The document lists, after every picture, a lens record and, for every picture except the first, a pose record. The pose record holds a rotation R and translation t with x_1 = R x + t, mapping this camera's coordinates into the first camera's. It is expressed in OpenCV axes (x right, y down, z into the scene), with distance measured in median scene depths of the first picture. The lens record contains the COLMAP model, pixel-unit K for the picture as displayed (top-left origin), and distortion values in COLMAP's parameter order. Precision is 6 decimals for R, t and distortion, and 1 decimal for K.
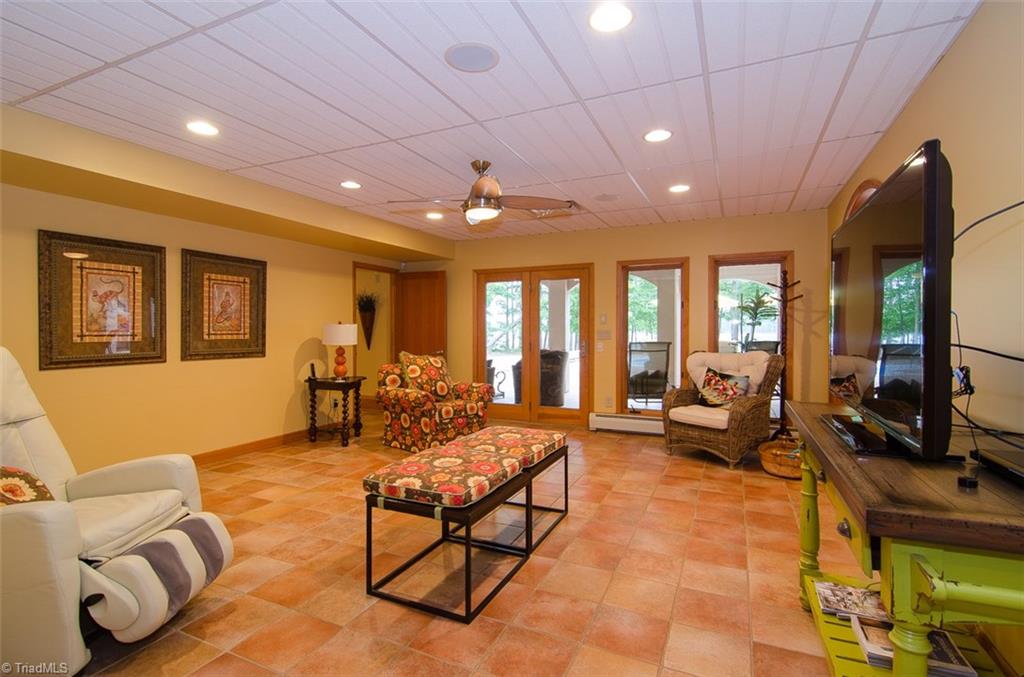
lens RADIAL K [[491.3, 0, 512.0], [0, 491.3, 338.5], [0, 0, 1]] dist [0.001293, 0.000001]
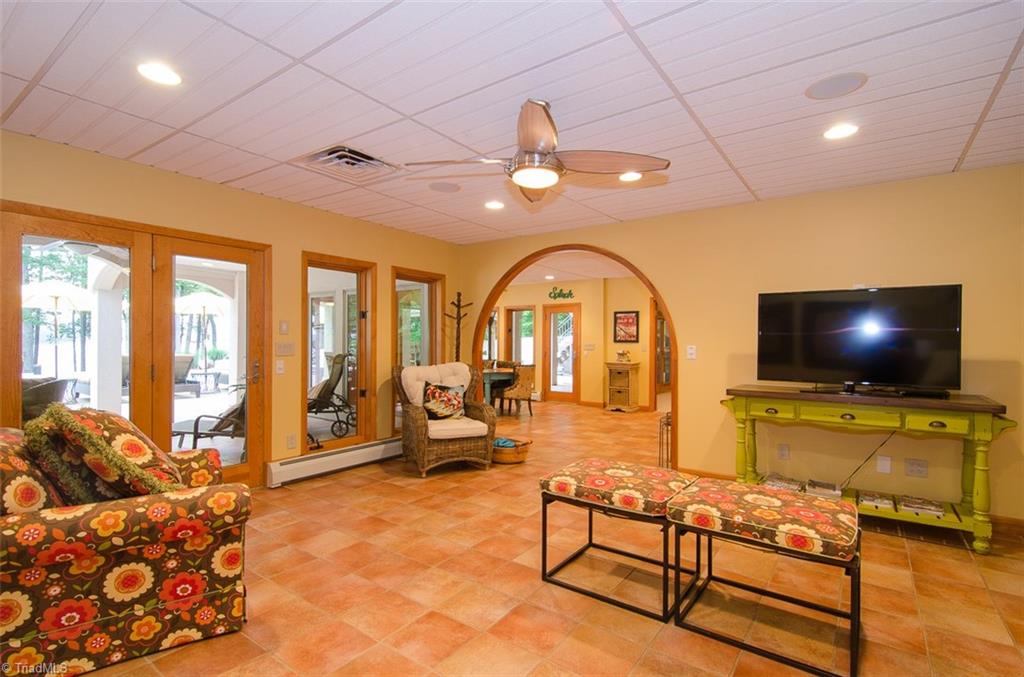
lens RADIAL K [[481.2, 0, 511.7], [0, 481.2, 347.1], [0, 0, 1]] dist [-0.001258, -0.000369]
pose [[0.188988, -0.005618, 0.981963, -0.535758], [0.011396, 0.999929, 0.003527, -0.011772], [-0.981913, 0.010524, 0.189039, 0.656316]]
